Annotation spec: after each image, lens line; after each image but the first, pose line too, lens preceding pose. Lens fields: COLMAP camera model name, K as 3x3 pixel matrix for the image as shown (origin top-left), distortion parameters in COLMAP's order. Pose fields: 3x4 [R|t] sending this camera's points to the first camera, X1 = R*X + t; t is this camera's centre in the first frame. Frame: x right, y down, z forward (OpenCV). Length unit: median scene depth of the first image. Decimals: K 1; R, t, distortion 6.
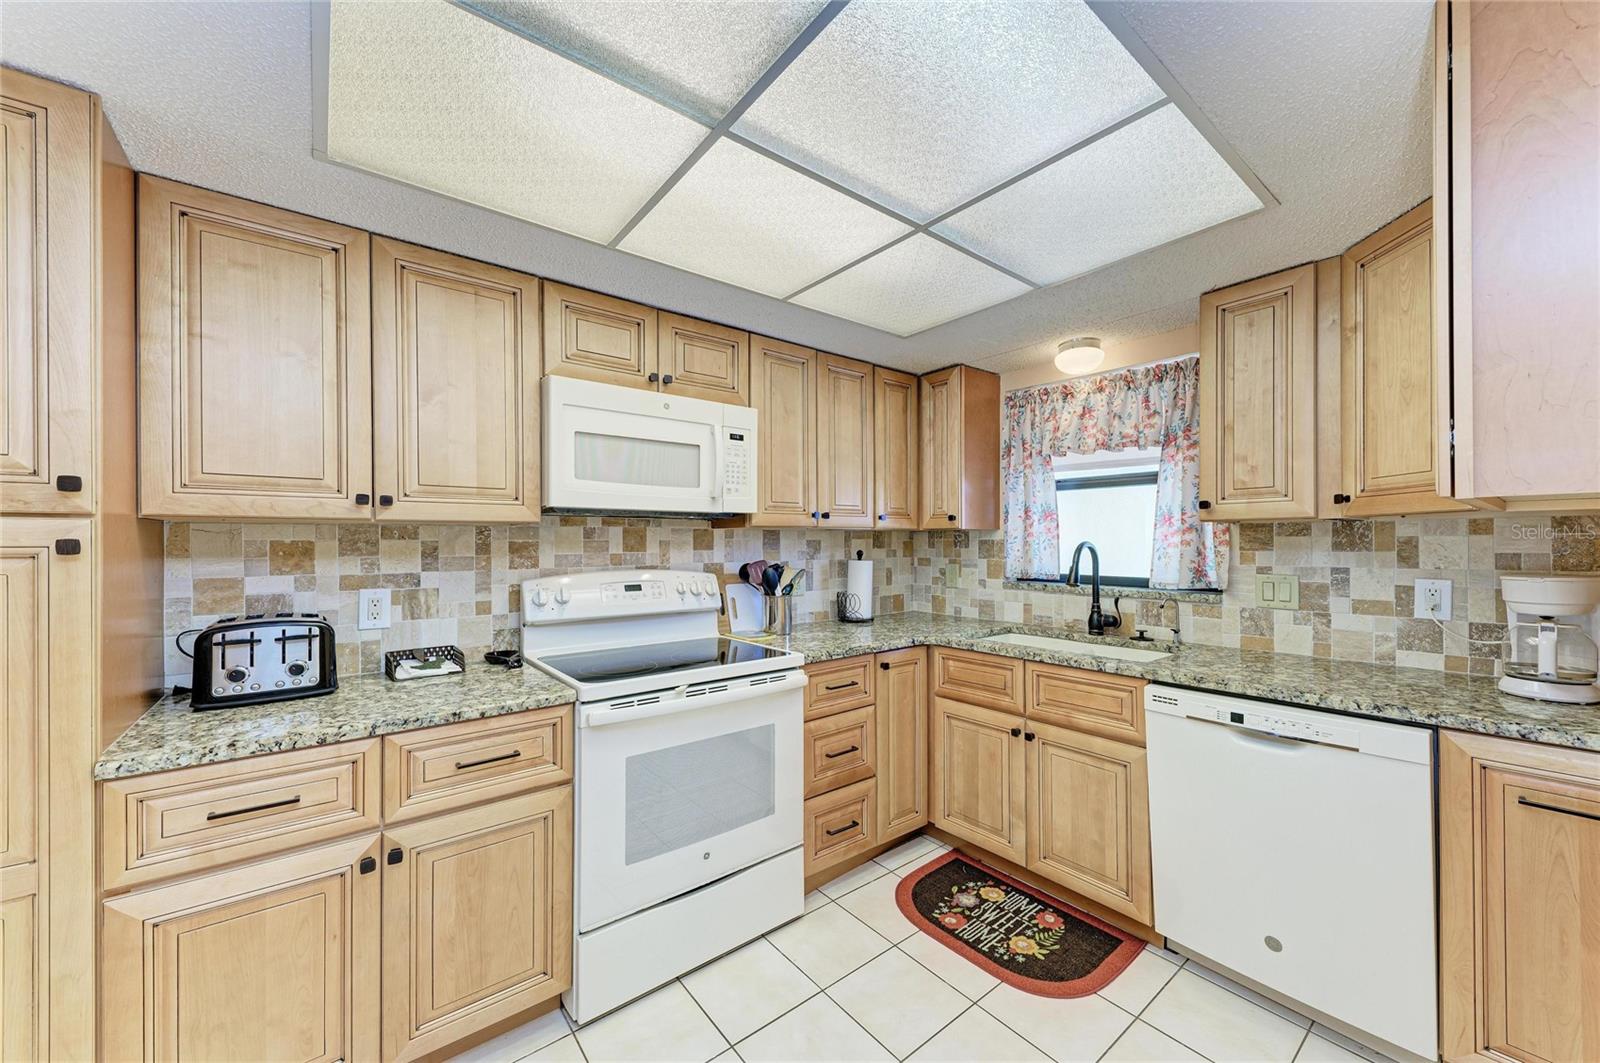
lens RADIAL K [[597.1, 0, 811.6], [0, 597.1, 539.9], [0, 0, 1]] dist [0.014681, -0.000068]
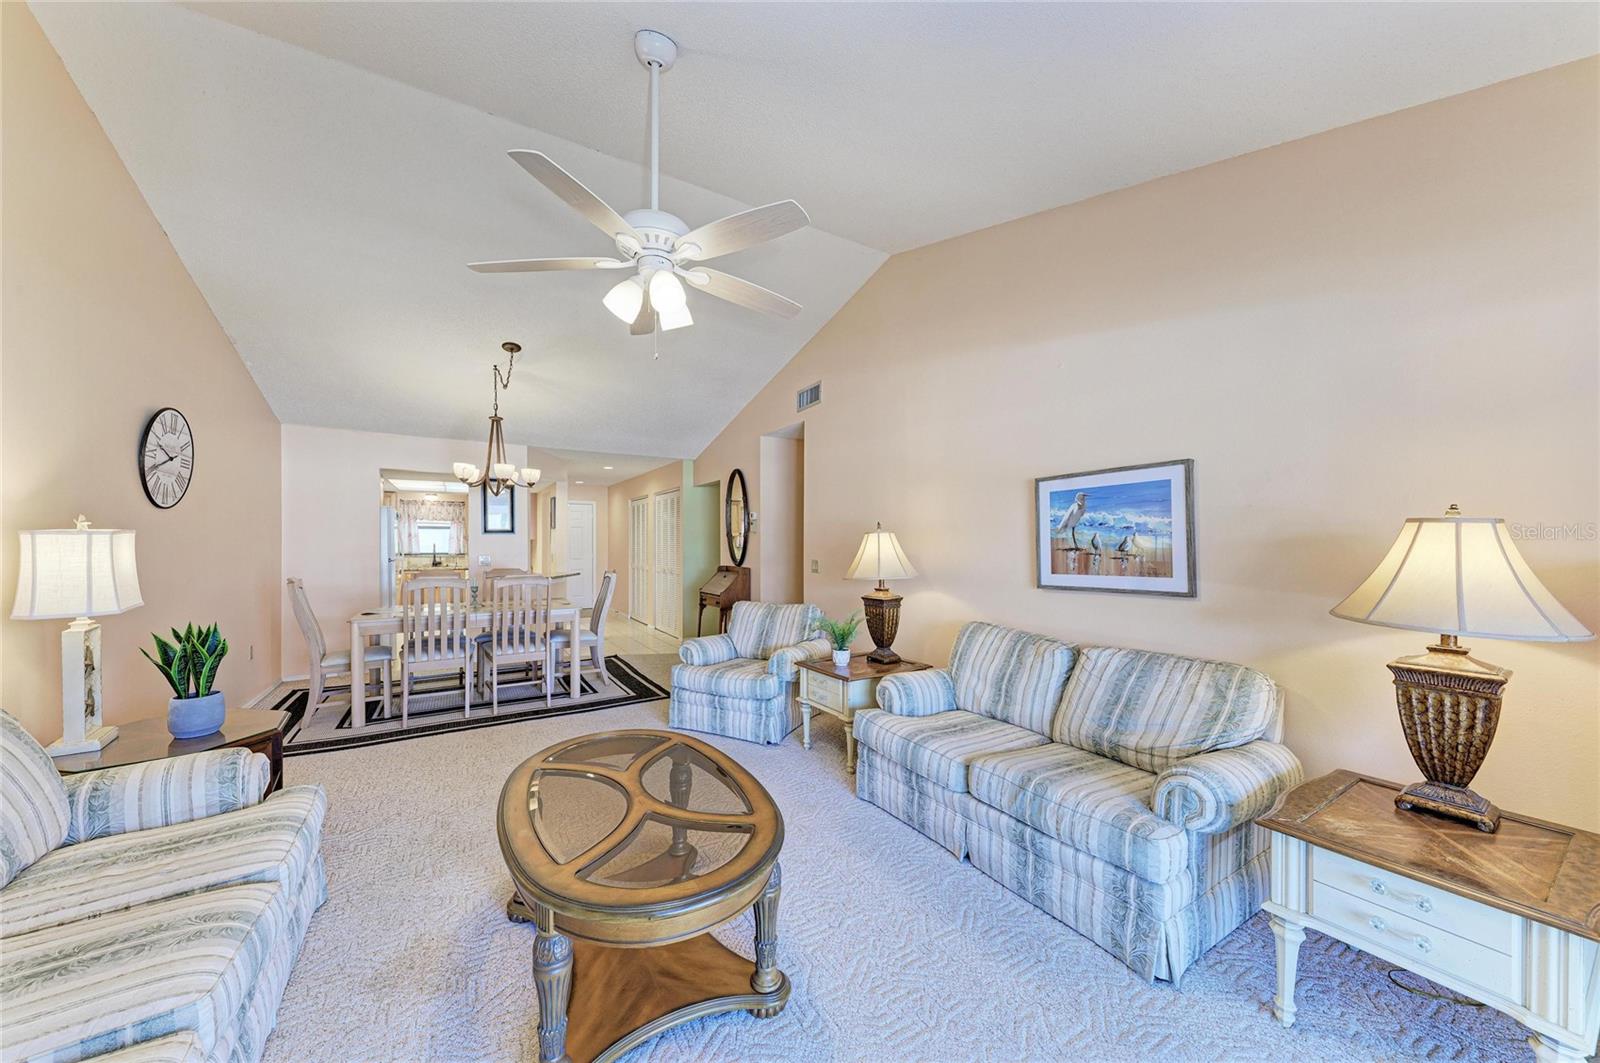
lens RADIAL K [[569.5, 0, 811.8], [0, 569.5, 544.3], [0, 0, 1]] dist [0.000385, -0.000101]
pose [[0.116922, 0.002901, 0.993137, -3.335486], [-0.005801, 0.999981, -0.002238, 0.002921], [-0.993124, -0.005500, 0.116936, -2.154057]]
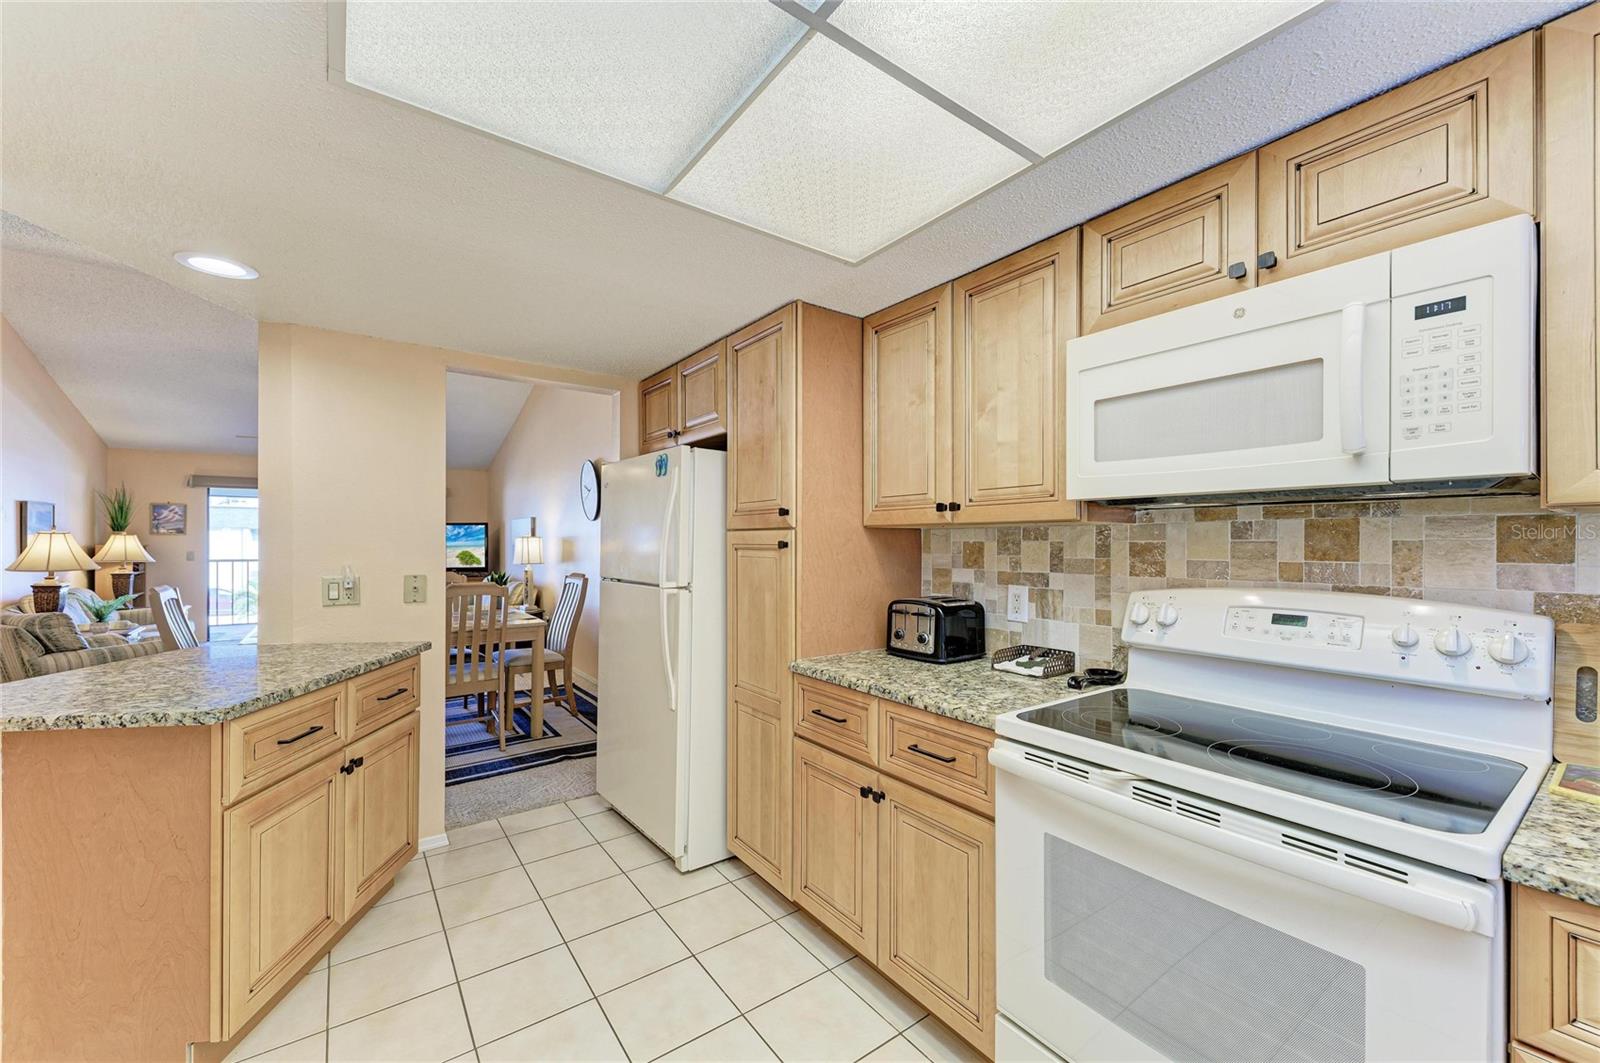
lens RADIAL K [[626.8, 0, 797.1], [0, 626.8, 540.1], [0, 0, 1]] dist [0.009129, -0.000621]
pose [[-0.051854, -0.001196, -0.998654, 0.361010], [0.001506, 0.999998, -0.001276, -0.000145], [0.998654, -0.001570, -0.051852, 0.544627]]
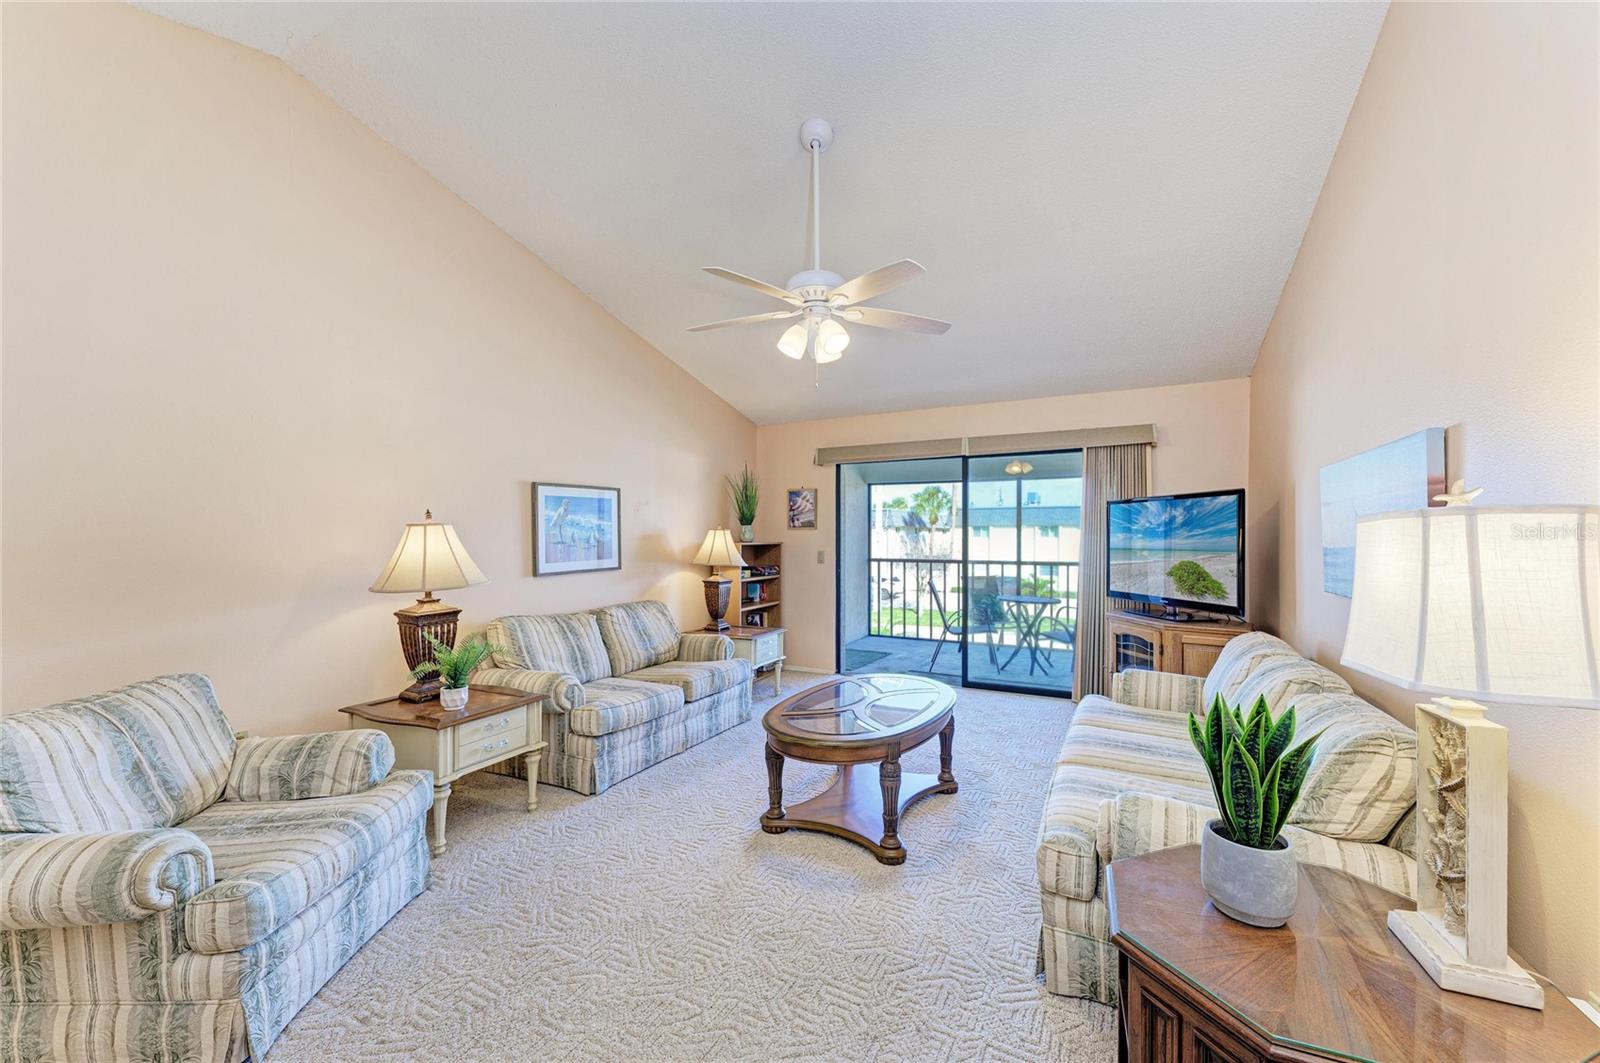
lens RADIAL K [[619.1, 0, 807.2], [0, 619.1, 540.3], [0, 0, 1]] dist [0.015063, -0.004855]
pose [[-0.913989, 0.006660, -0.405684, -1.929870], [0.003283, 0.999954, 0.009021, -0.013257], [0.405725, 0.006914, -0.913969, -0.668064]]
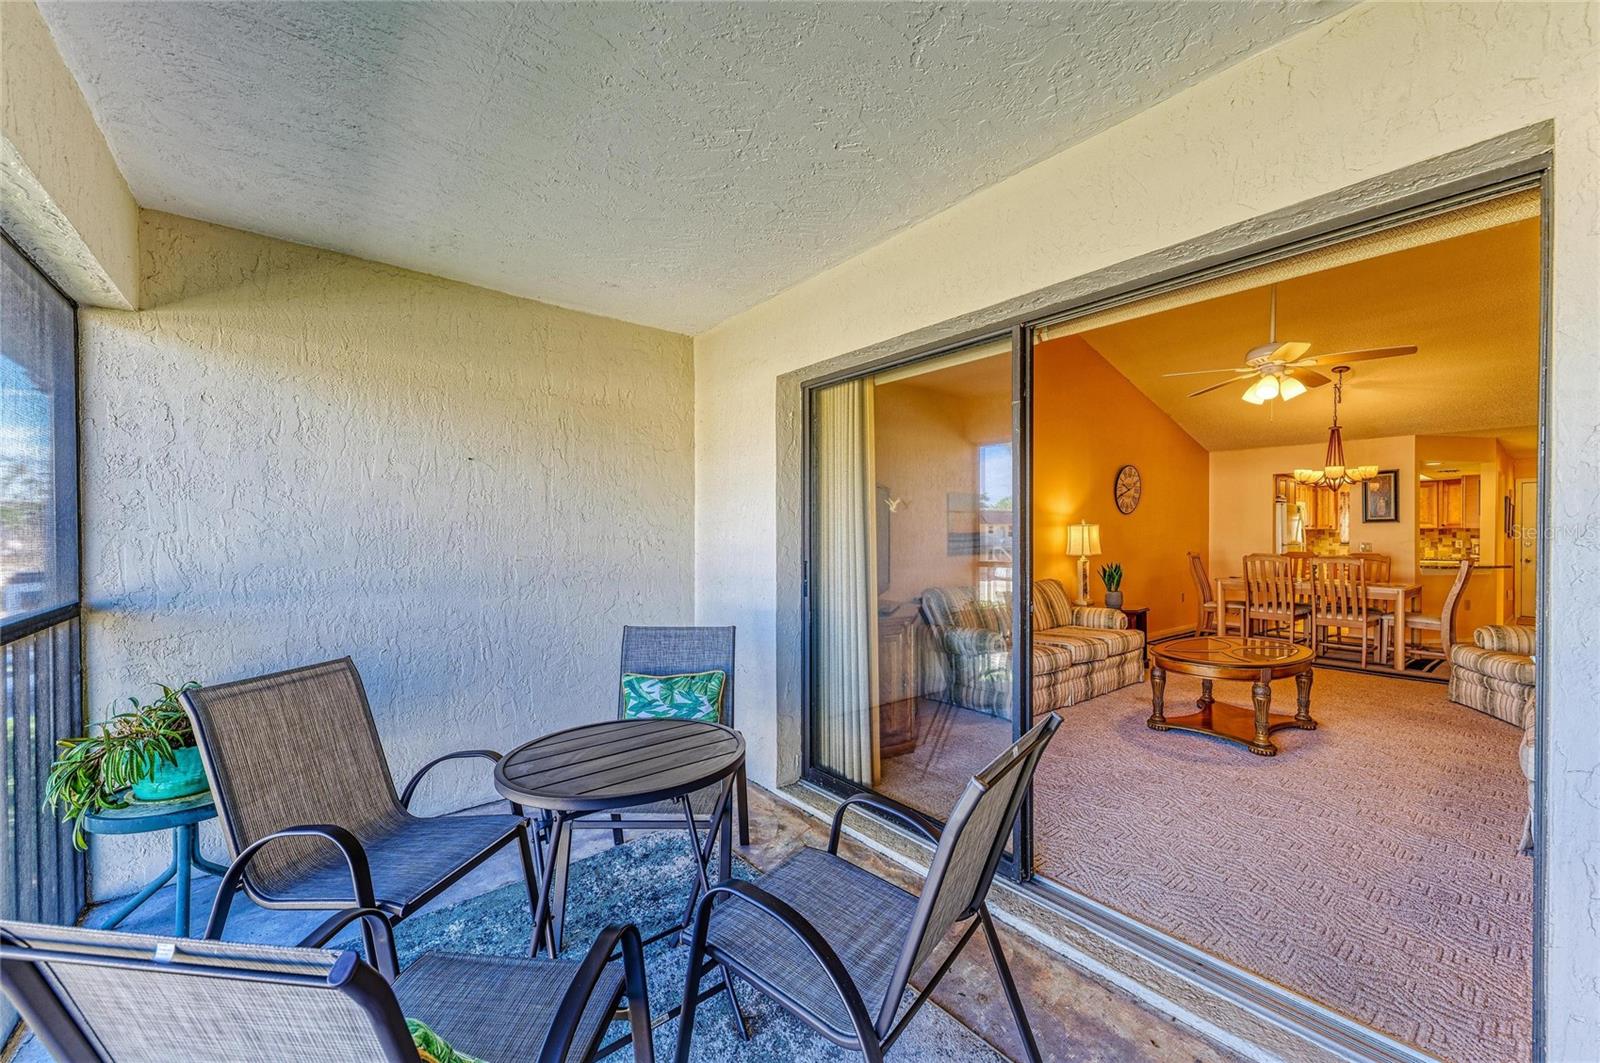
lens RADIAL K [[619.1, 0, 807.2], [0, 619.1, 540.3], [0, 0, 1]] dist [0.015063, -0.004855]
pose [[0.999946, 0.007320, 0.007388, -3.779514], [-0.007430, 0.999860, 0.015012, 0.020801], [-0.007277, -0.015066, 0.999860, -3.550118]]
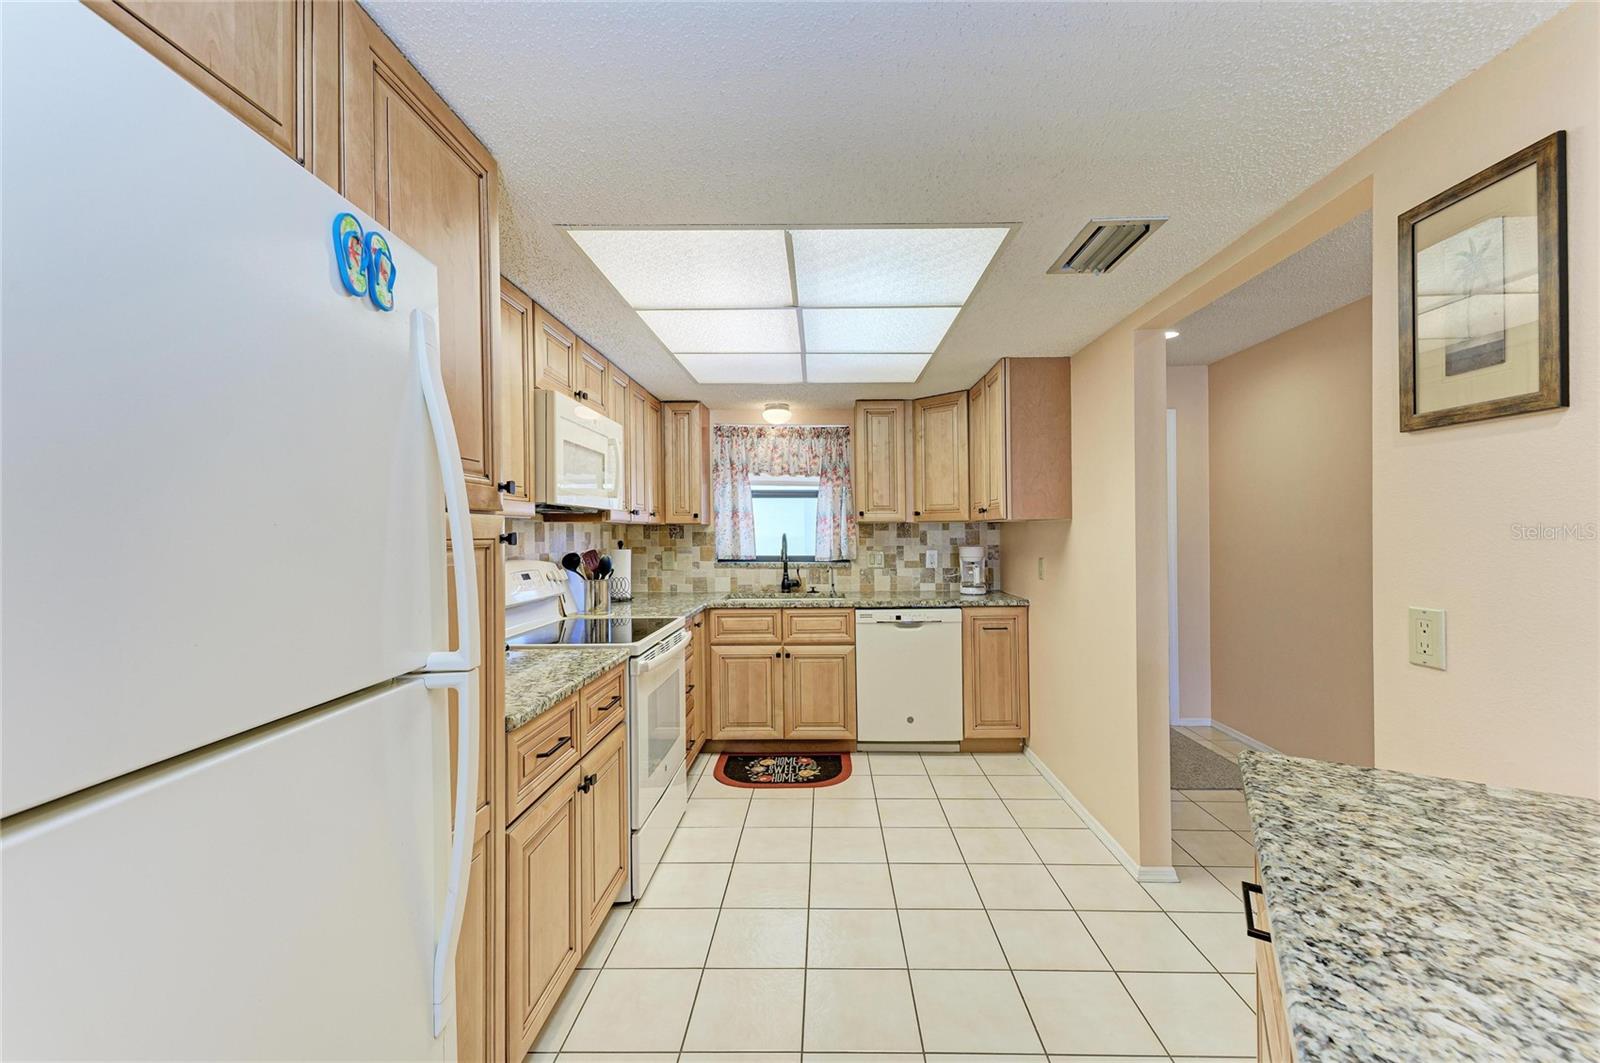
lens RADIAL K [[646.9, 0, 806.6], [0, 646.9, 528.2], [0, 0, 1]] dist [0.002590, -0.000059]
pose [[0.643881, 0.004410, 0.765113, -0.870546], [-0.001270, 0.999988, -0.004695, -0.002596], [-0.765124, 0.002051, 0.643879, -0.141613]]
